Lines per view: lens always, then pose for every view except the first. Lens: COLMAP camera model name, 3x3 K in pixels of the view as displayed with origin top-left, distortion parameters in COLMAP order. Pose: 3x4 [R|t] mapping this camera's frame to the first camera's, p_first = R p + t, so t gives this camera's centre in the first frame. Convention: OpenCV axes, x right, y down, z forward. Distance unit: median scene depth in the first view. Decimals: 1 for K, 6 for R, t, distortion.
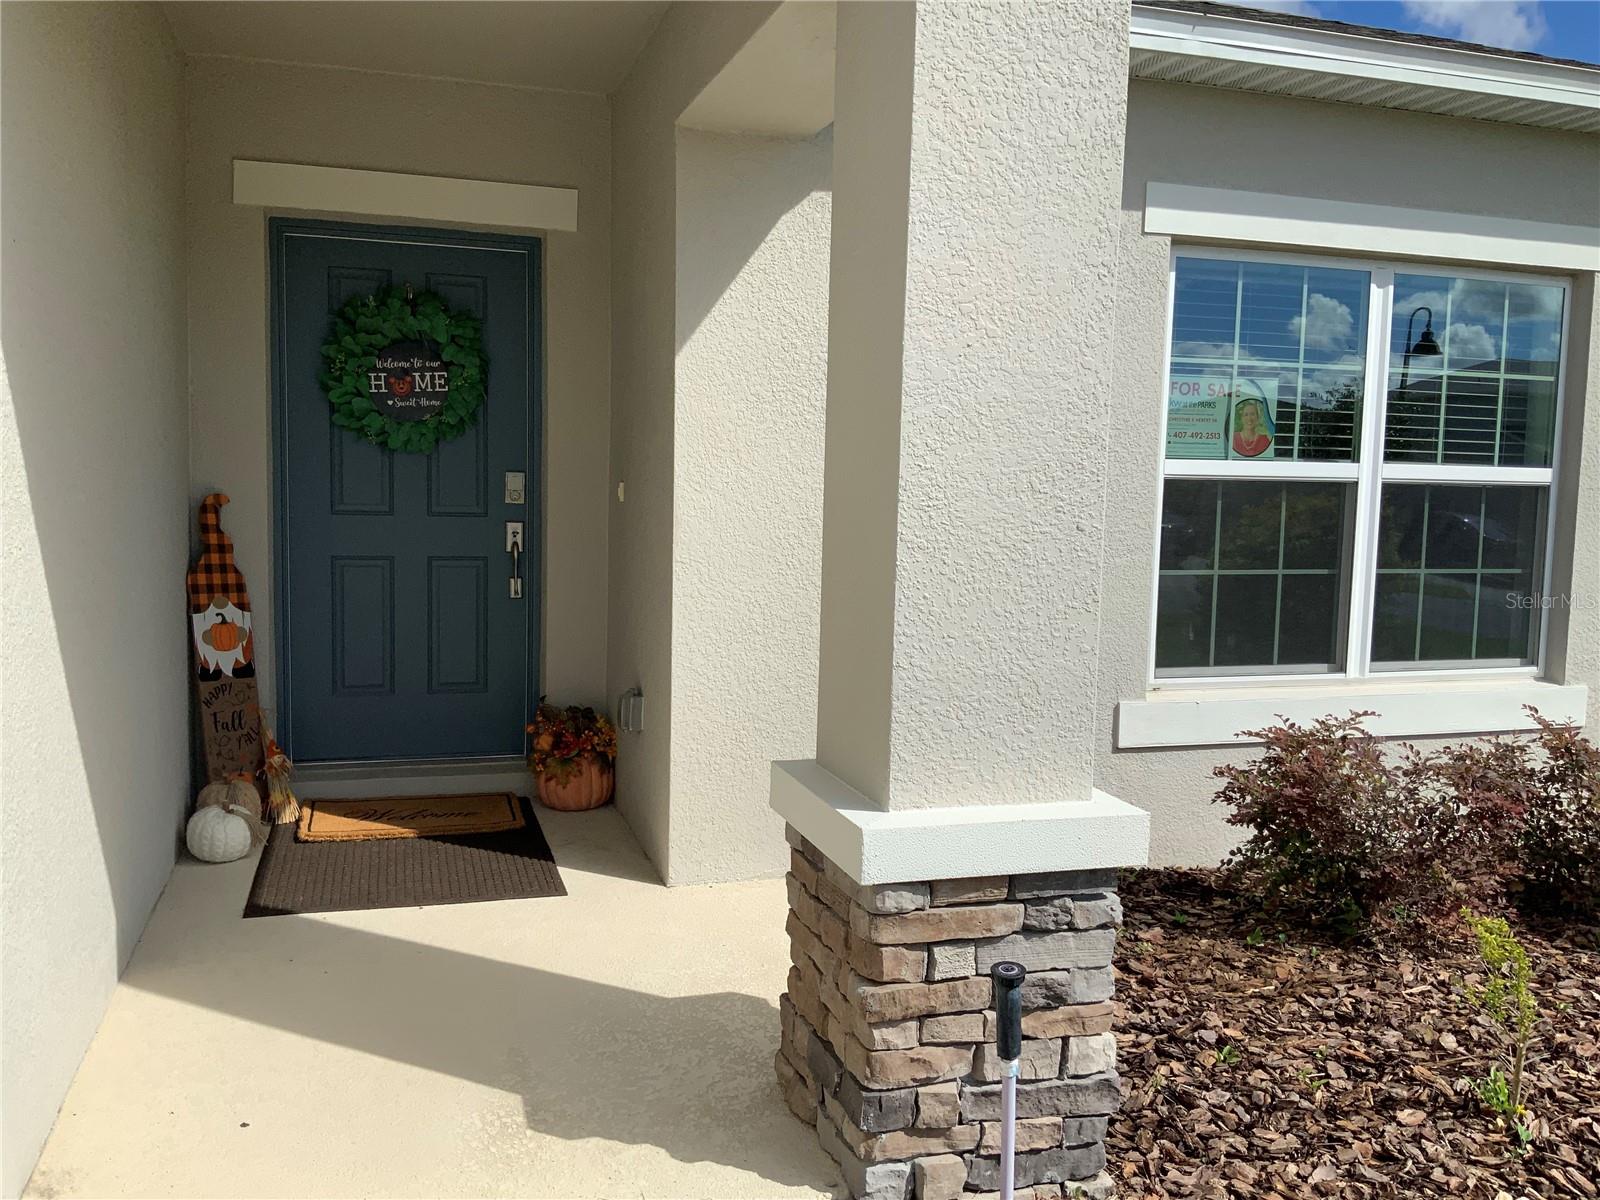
lens RADIAL K [[1325.7, 0, 800.0], [0, 1325.7, 600.0], [0, 0, 1]] dist [0.063881, -0.153729]
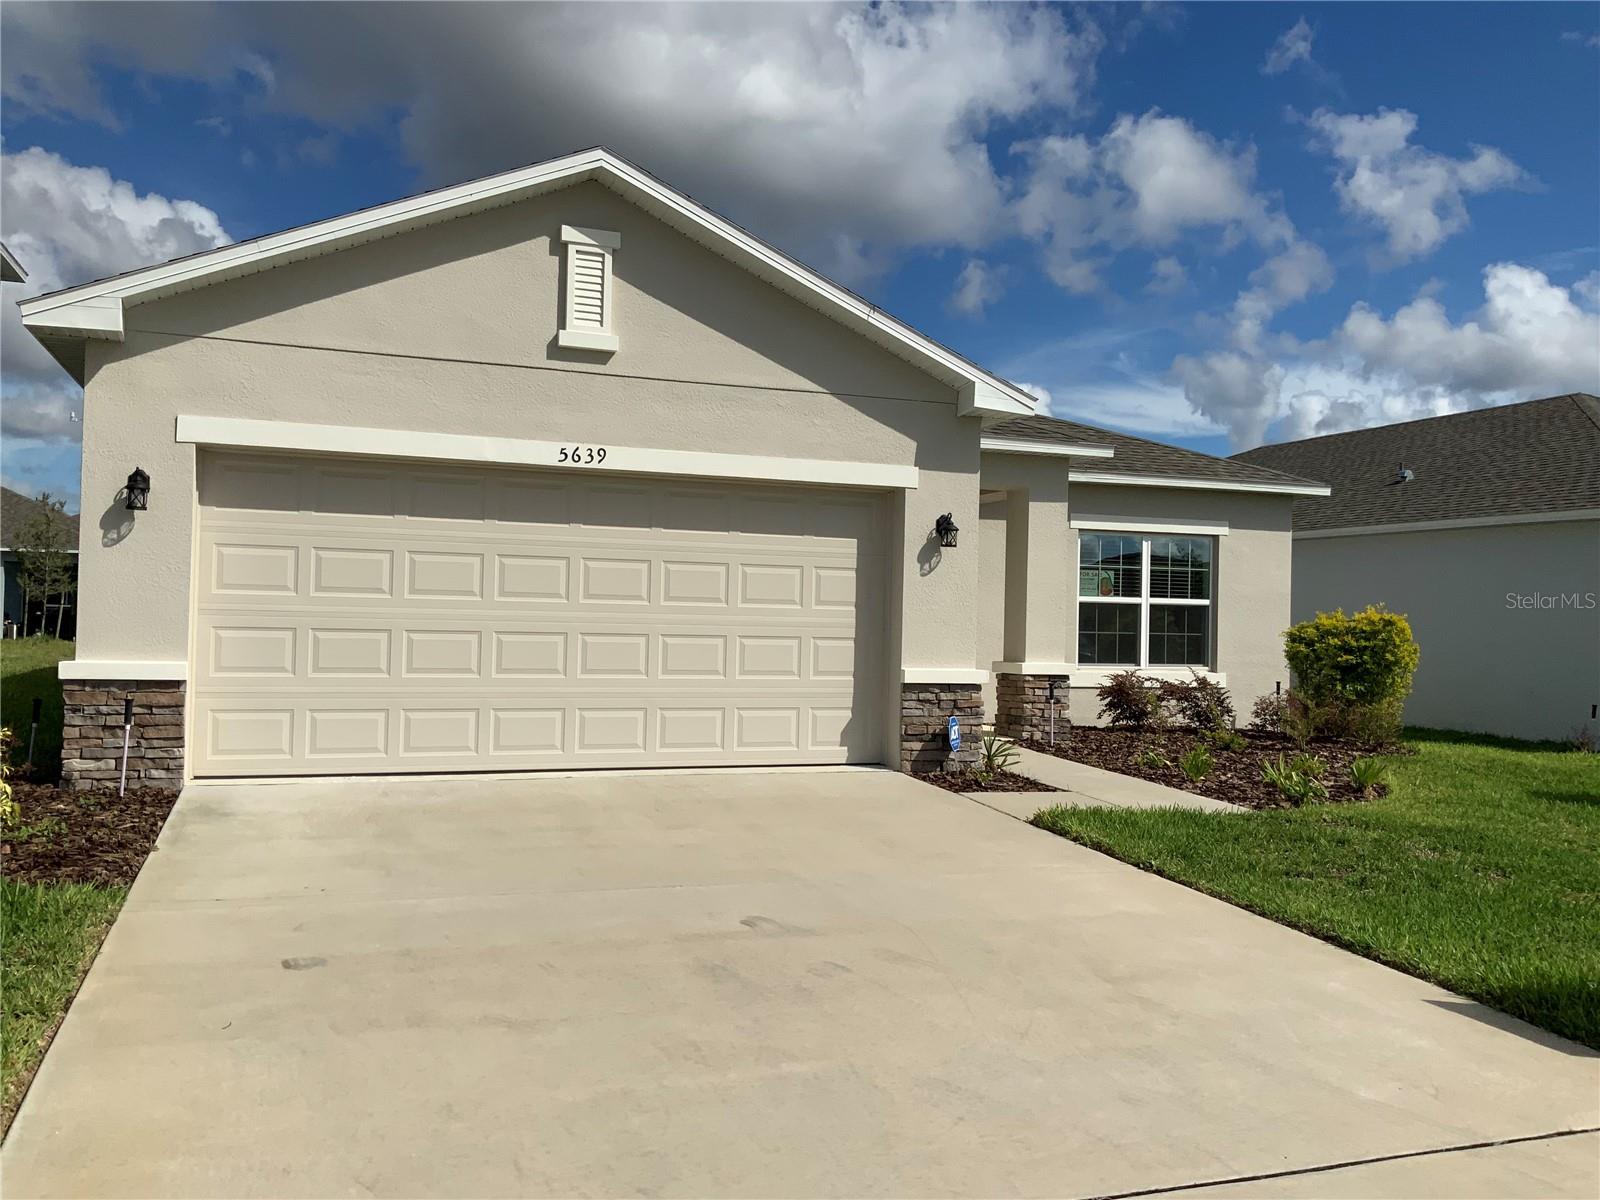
lens RADIAL K [[1325.7, 0, 800.0], [0, 1325.7, 600.0], [0, 0, 1]] dist [0.063881, -0.153729]
pose [[0.998724, 0.001200, 0.050496, -0.532865], [0.004250, 0.994176, -0.107685, 0.234304], [-0.050331, 0.107762, 0.992902, -2.046785]]
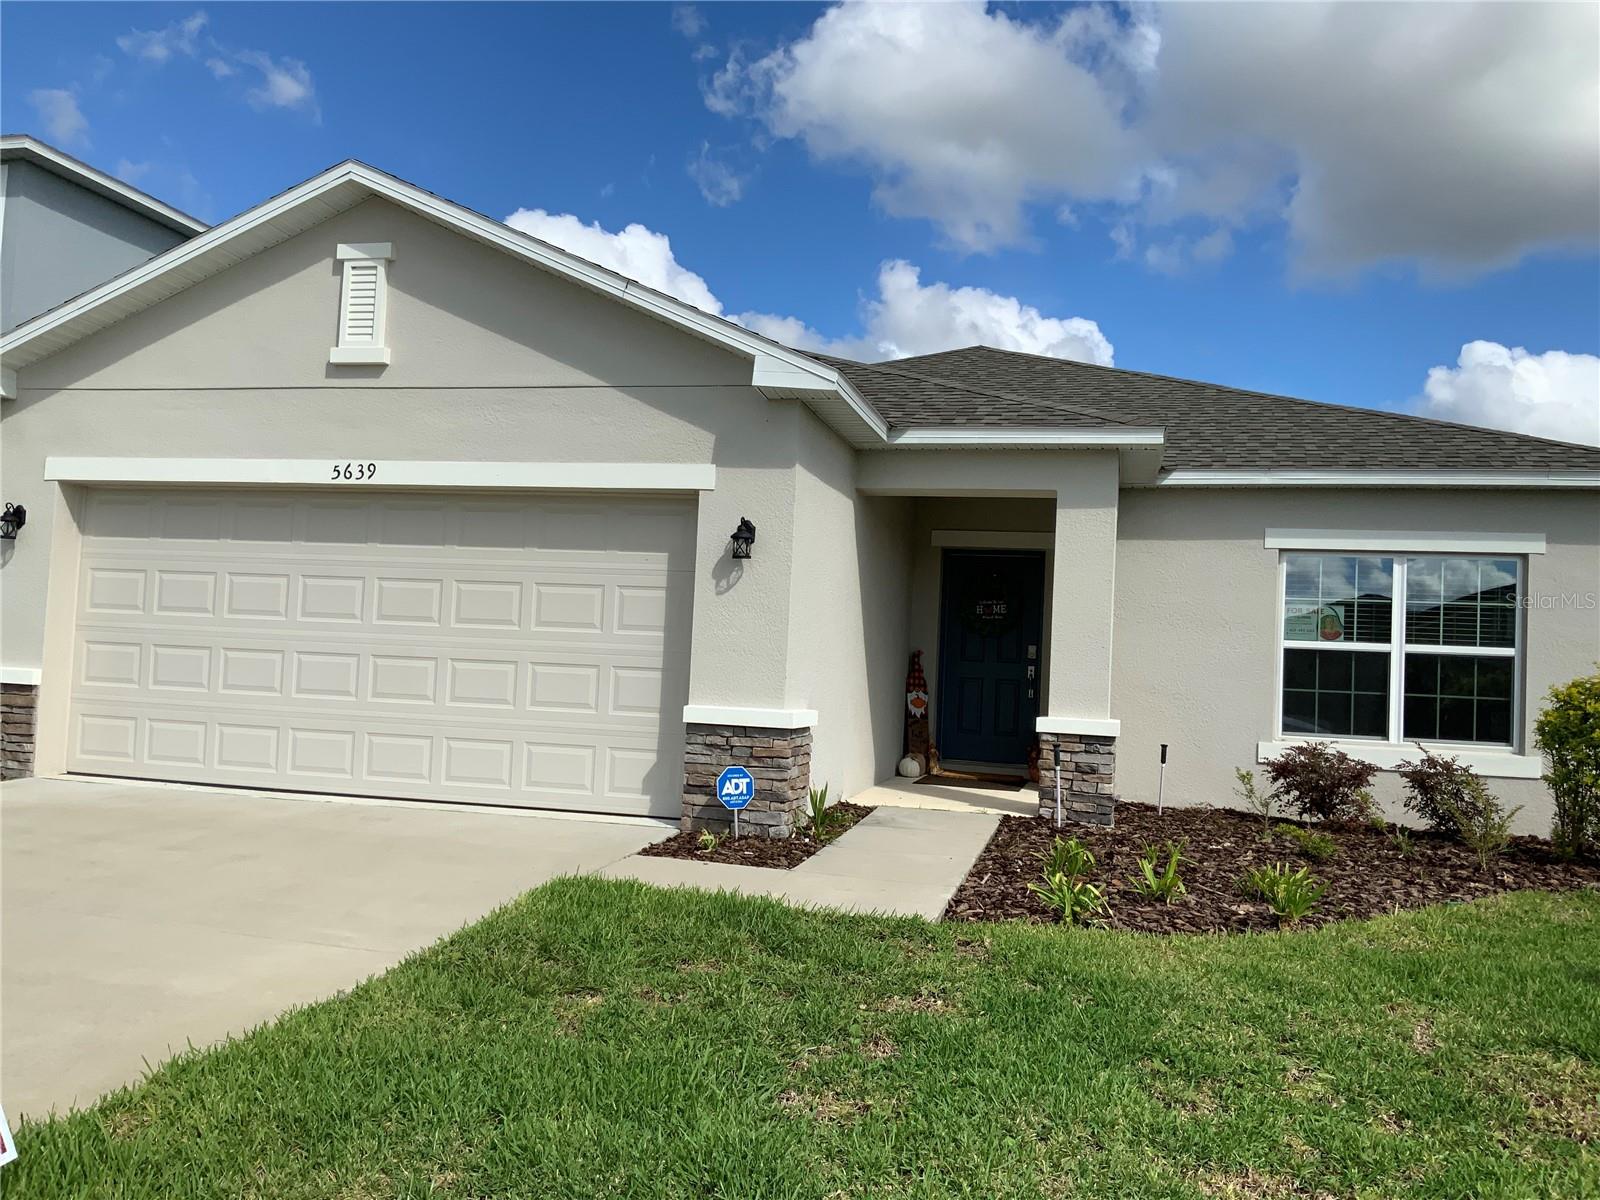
lens RADIAL K [[1325.7, 0, 800.0], [0, 1325.7, 600.0], [0, 0, 1]] dist [0.063881, -0.153729]
pose [[0.853702, -0.008672, -0.520690, 0.750567], [-0.076642, 0.986881, -0.142096, 0.217637], [0.515091, 0.161215, 0.841838, -1.390962]]
